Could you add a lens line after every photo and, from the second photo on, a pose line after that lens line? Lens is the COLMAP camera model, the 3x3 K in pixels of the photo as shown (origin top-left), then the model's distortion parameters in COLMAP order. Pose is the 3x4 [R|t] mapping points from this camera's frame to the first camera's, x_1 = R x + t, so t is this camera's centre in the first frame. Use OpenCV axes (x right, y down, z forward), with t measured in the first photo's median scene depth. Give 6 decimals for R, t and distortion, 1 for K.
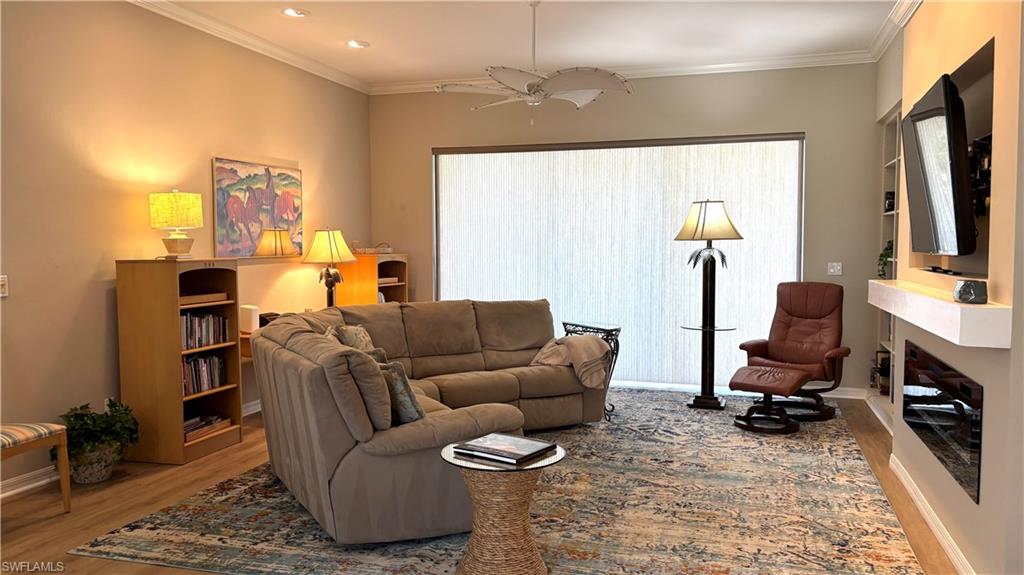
lens RADIAL K [[765.5, 0, 509.7], [0, 765.5, 288.3], [0, 0, 1]] dist [0.012199, -0.015952]
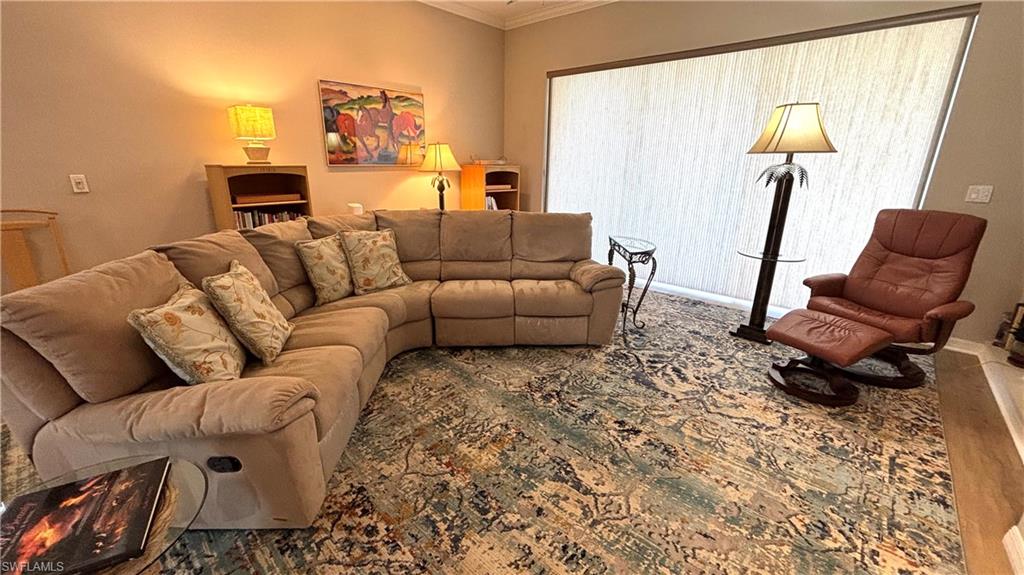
lens RADIAL K [[410.7, 0, 513.9], [0, 410.7, 287.9], [0, 0, 1]] dist [-0.003485, 0.001126]
pose [[0.909693, 0.132721, -0.393503, 0.188112], [-0.036304, 0.969343, 0.243014, -0.018323], [0.413692, -0.206782, 0.886623, 0.457762]]
